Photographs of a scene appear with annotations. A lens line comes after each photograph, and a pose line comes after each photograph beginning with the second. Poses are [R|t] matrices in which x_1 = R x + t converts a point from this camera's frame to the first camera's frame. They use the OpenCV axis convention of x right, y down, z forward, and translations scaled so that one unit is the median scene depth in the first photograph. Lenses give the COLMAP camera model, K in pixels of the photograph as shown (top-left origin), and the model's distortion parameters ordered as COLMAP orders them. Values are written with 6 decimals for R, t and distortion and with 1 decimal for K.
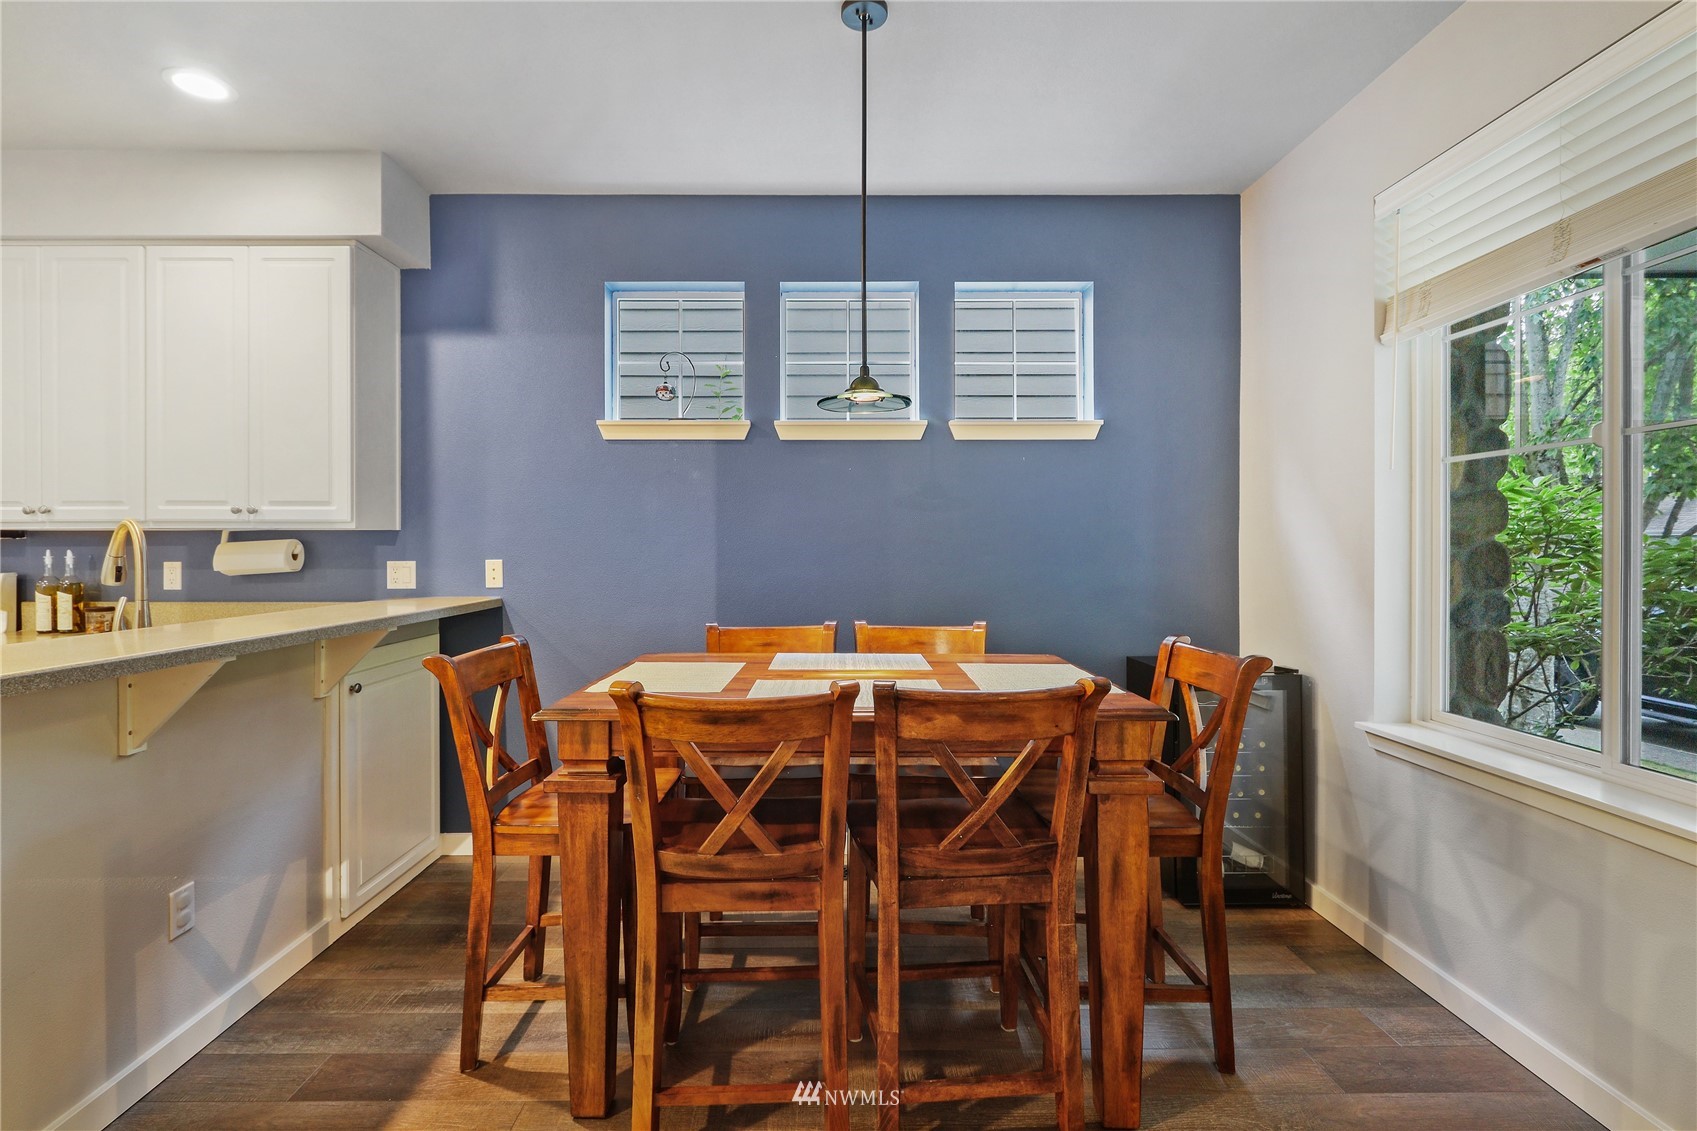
lens RADIAL K [[775.4, 0, 835.3], [0, 775.4, 553.0], [0, 0, 1]] dist [0.019683, -0.001119]
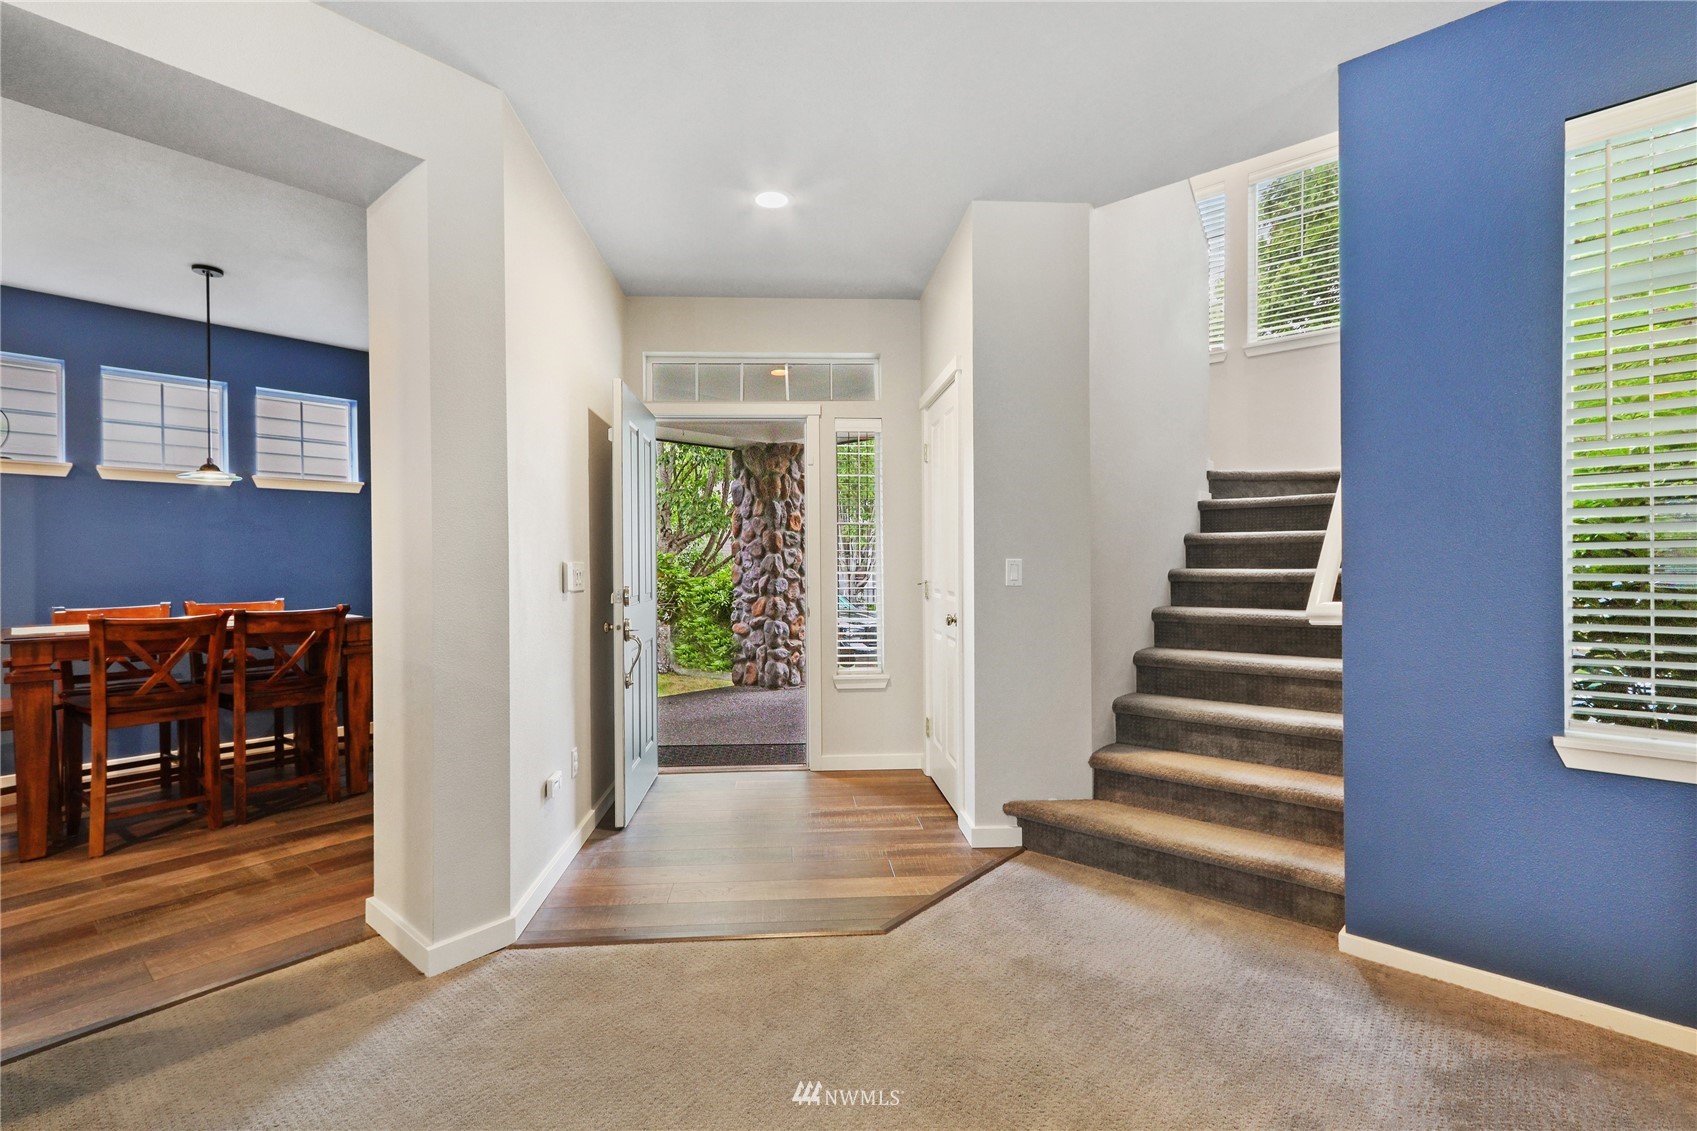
lens RADIAL K [[775.4, 0, 826.0], [0, 775.4, 554.9], [0, 0, 1]] dist [0.019683, -0.001119]
pose [[0.673967, 0.005565, 0.738740, -0.268443], [0.011013, 0.999785, -0.017579, 0.032927], [-0.738679, 0.019983, 0.673761, -1.020853]]
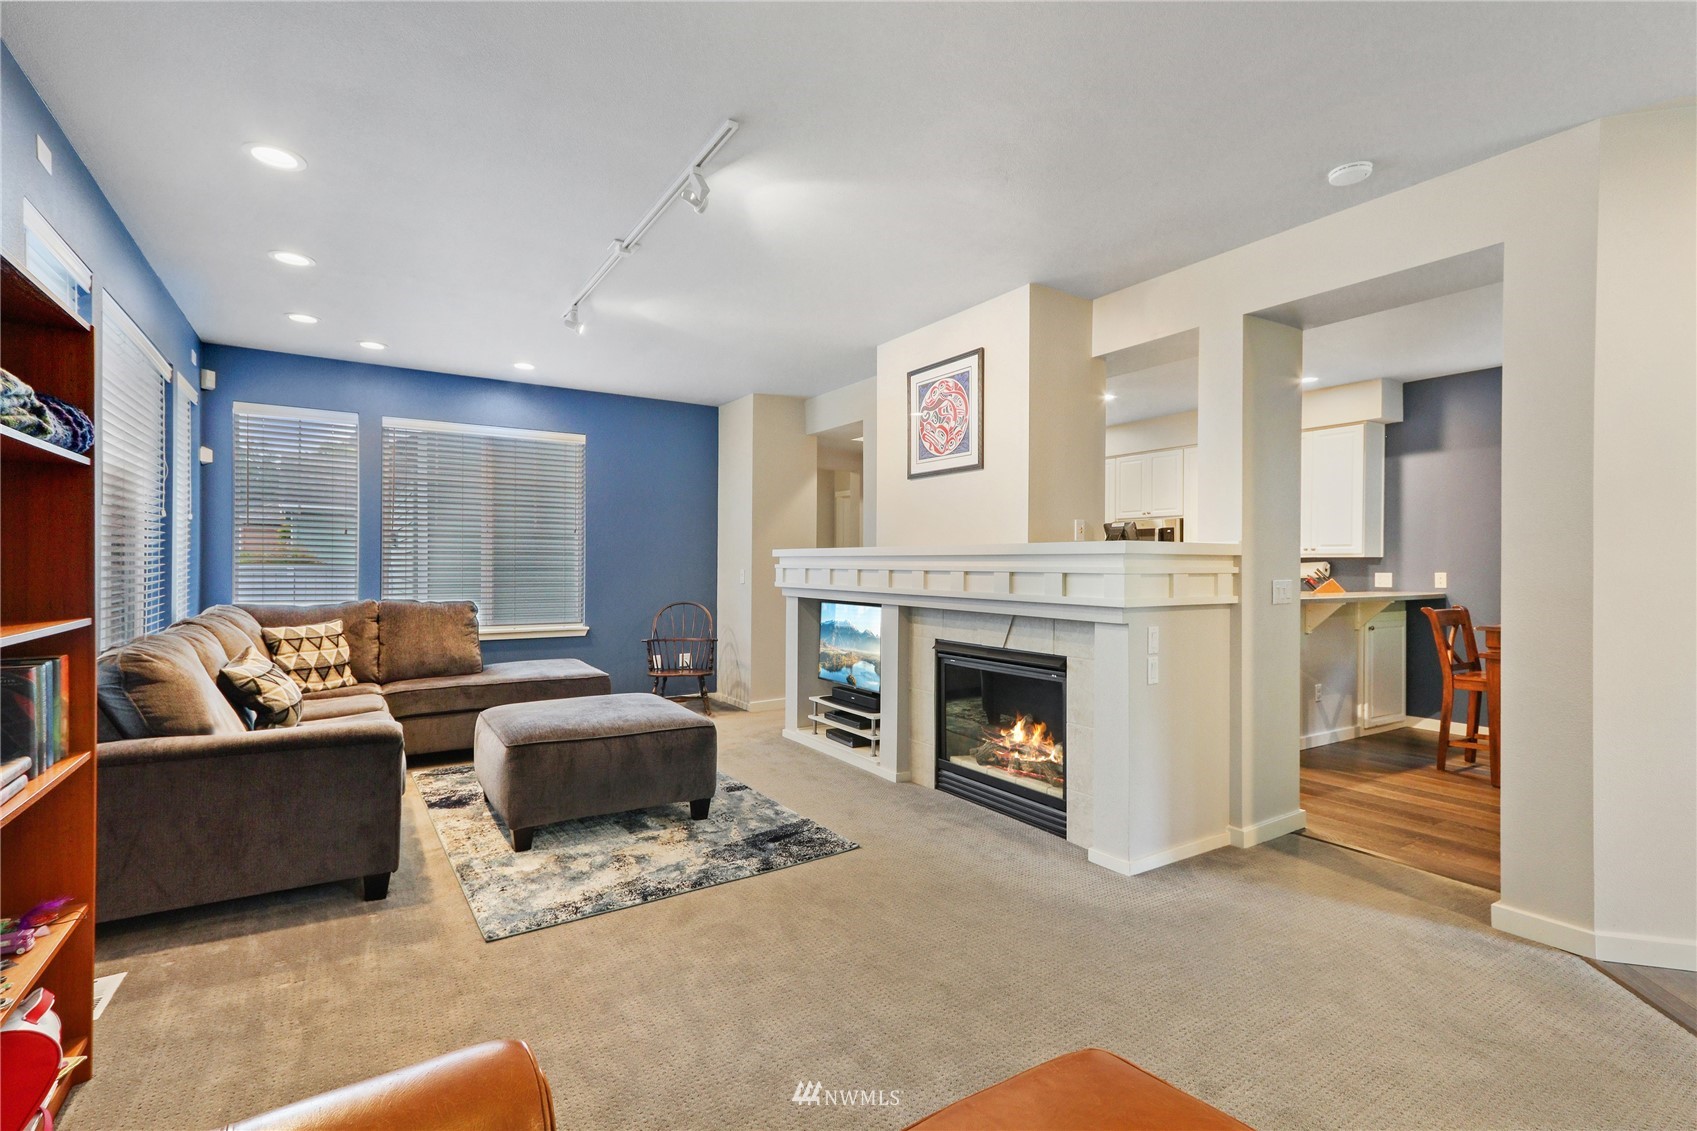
lens RADIAL K [[775.4, 0, 835.5], [0, 775.4, 569.2], [0, 0, 1]] dist [0.019683, -0.001119]
pose [[0.526566, 0.010162, -0.850074, 0.445211], [-0.013133, 0.999906, 0.003818, 0.014142], [0.850033, 0.009154, 0.526650, -1.370264]]
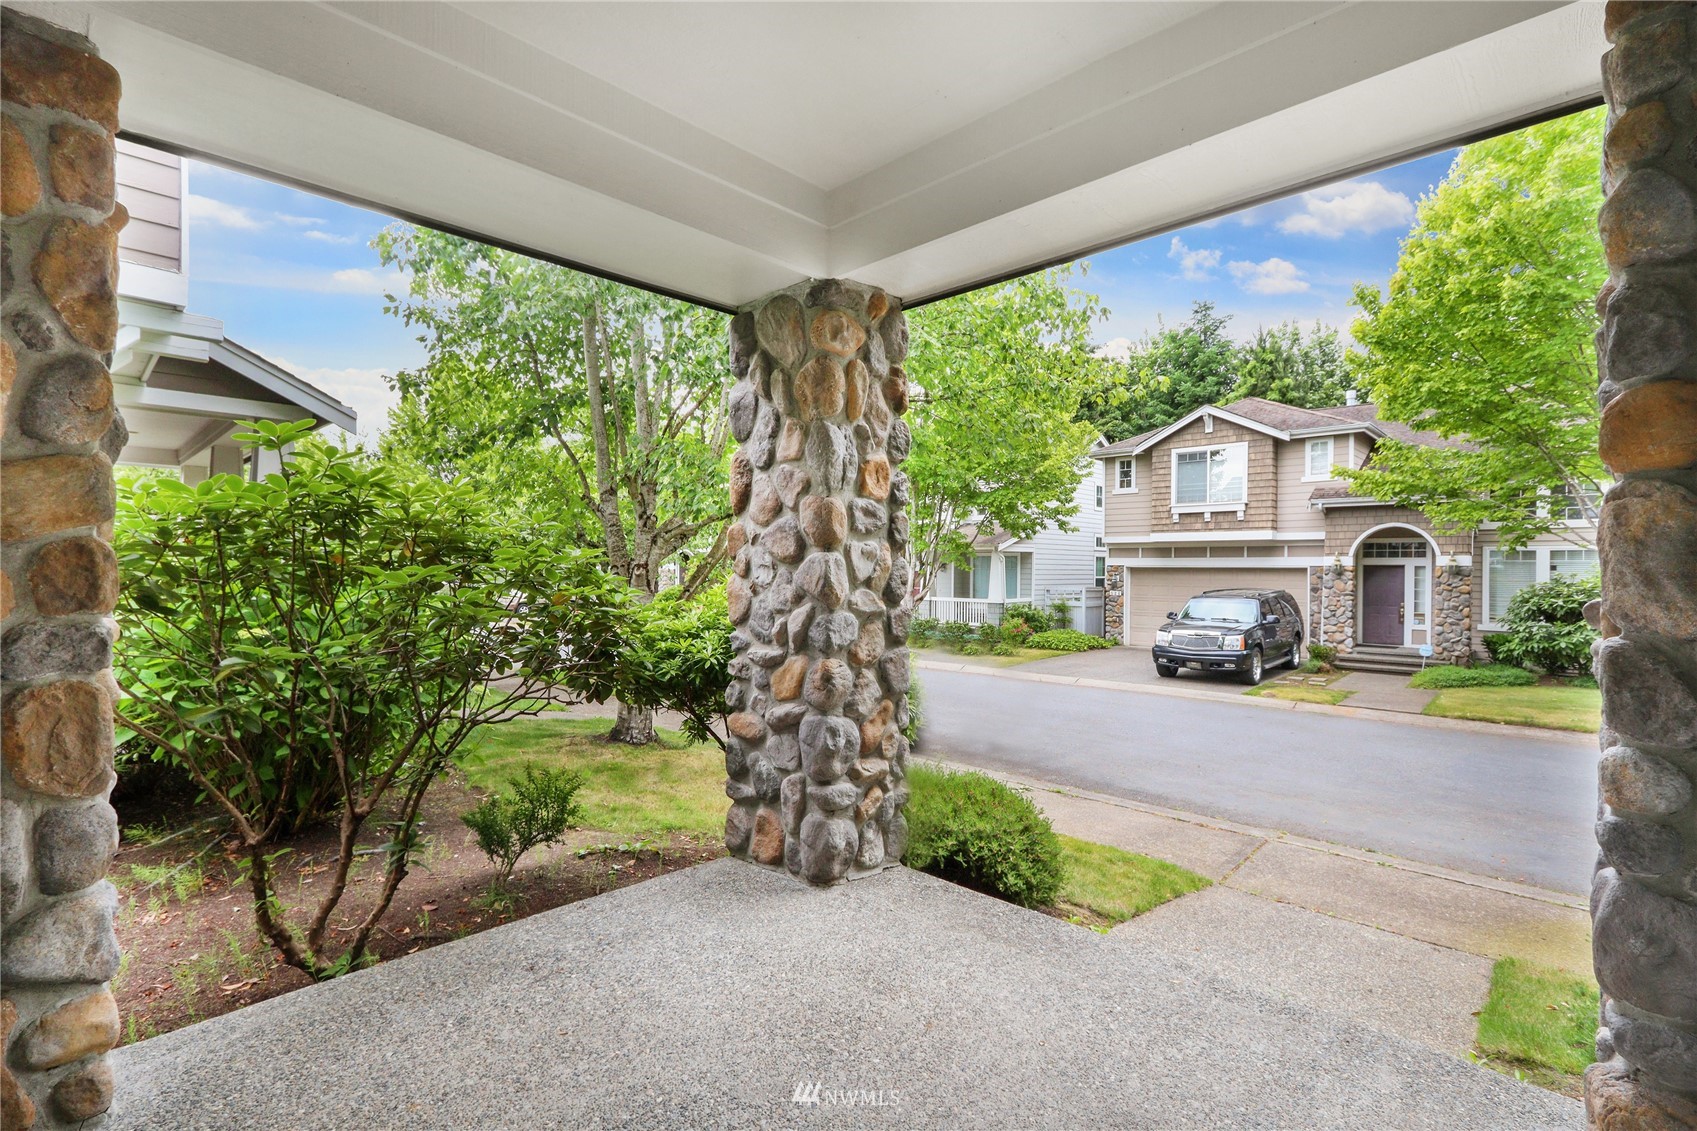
lens RADIAL K [[775.4, 0, 825.6], [0, 775.4, 566.3], [0, 0, 1]] dist [0.019683, -0.001119]
pose [[0.706946, 0.009582, 0.707202, 0.832814], [-0.002595, 0.999937, -0.010954, 0.011260], [-0.707262, 0.005909, 0.706926, 0.162858]]
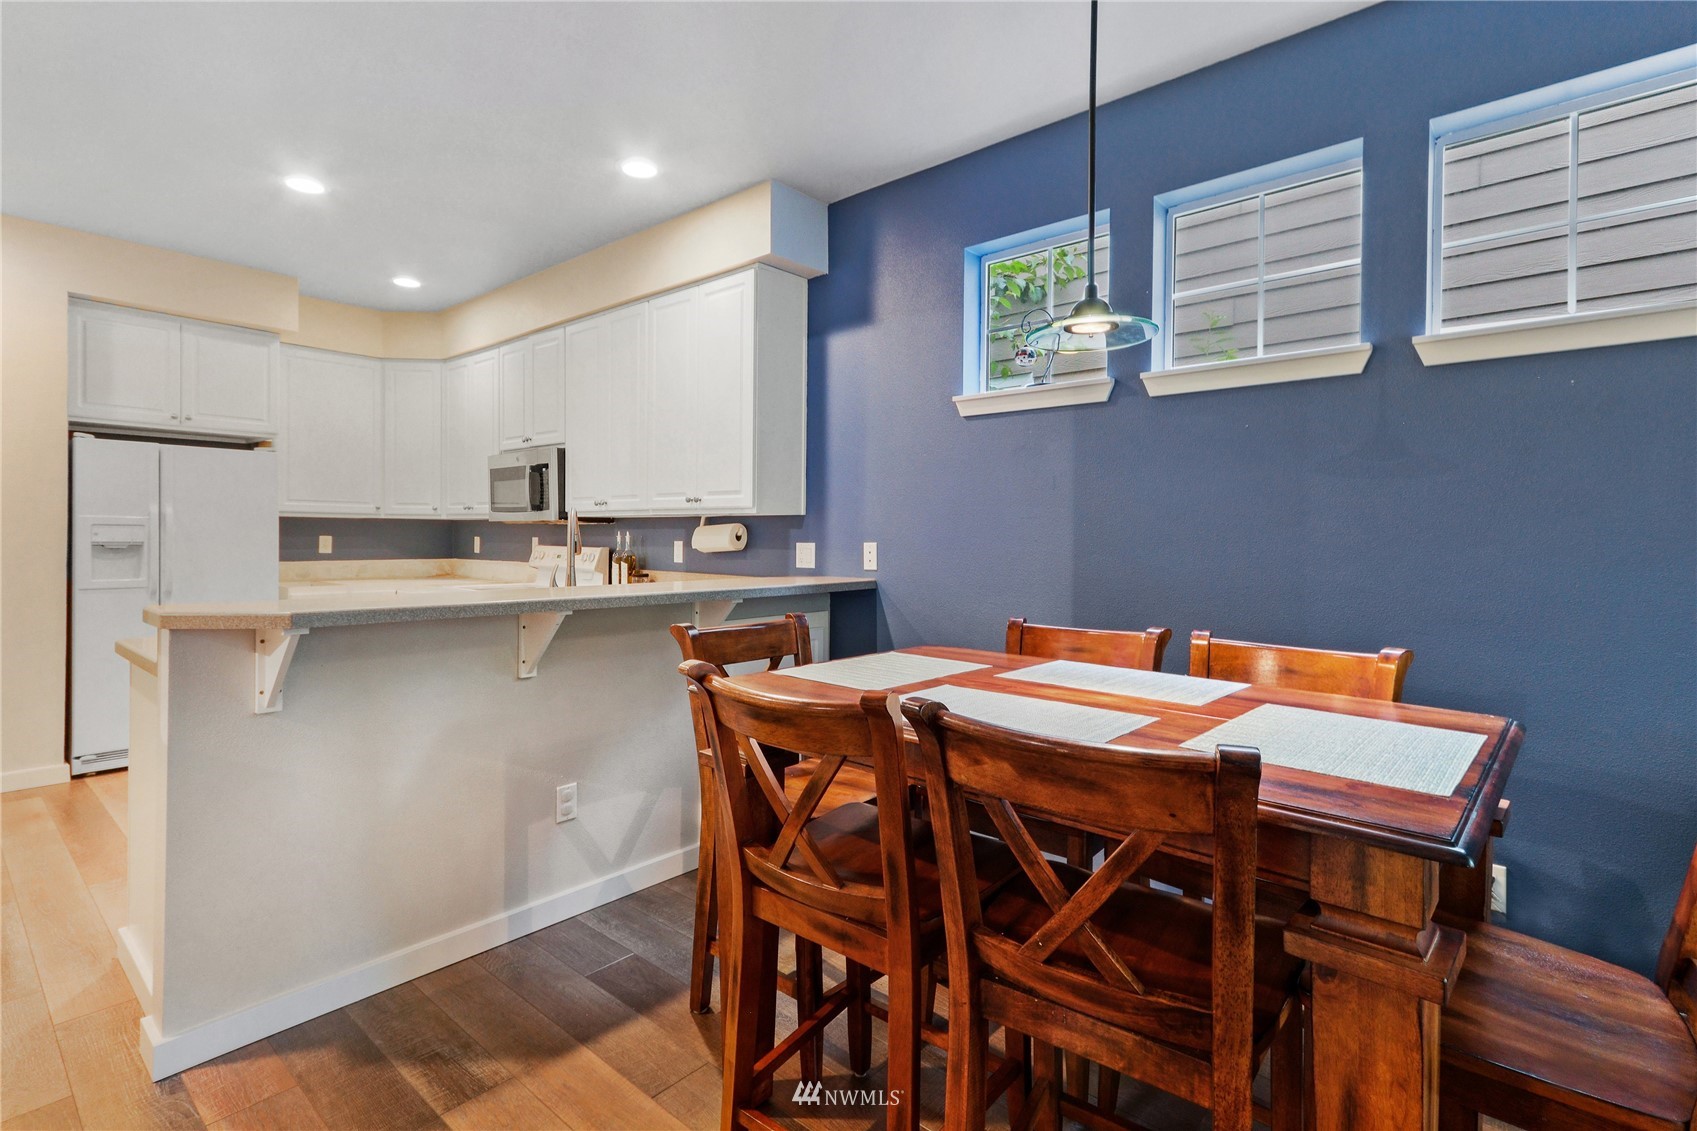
lens RADIAL K [[822.0, 0, 852.4], [0, 822.0, 539.8], [0, 0, 1]] dist [0.042471, -0.001332]
pose [[0.742340, 0.010419, -0.669942, 0.310606], [-0.013739, 0.999906, 0.000327, 0.005287], [0.669882, 0.008961, 0.742413, 0.199407]]
